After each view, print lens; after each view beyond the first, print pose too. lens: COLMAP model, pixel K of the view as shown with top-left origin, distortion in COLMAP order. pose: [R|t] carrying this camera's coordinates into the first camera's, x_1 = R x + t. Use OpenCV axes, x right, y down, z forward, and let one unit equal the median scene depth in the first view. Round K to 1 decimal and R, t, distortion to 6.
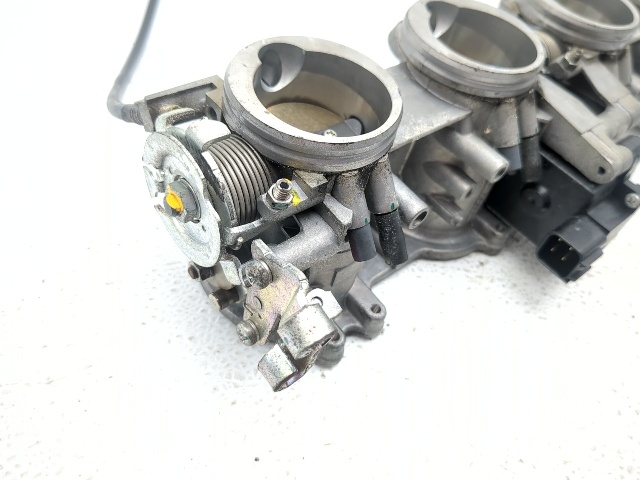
lens RADIAL K [[584.9, 0, 320.0], [0, 584.9, 240.0], [0, 0, 1]] dist [0.092785, -0.247485]
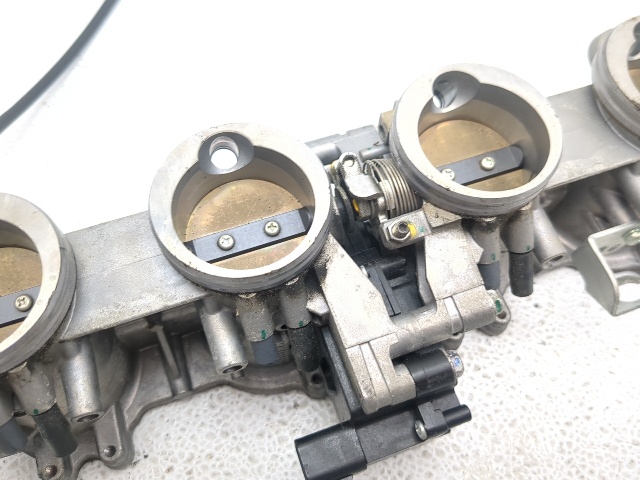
lens RADIAL K [[584.9, 0, 320.0], [0, 584.9, 240.0], [0, 0, 1]] dist [0.092785, -0.247485]
pose [[0.922273, 0.239487, -0.303410, 0.625935], [-0.165229, 0.953870, 0.250662, -0.516624], [0.349445, -0.181047, 0.919299, 0.292324]]
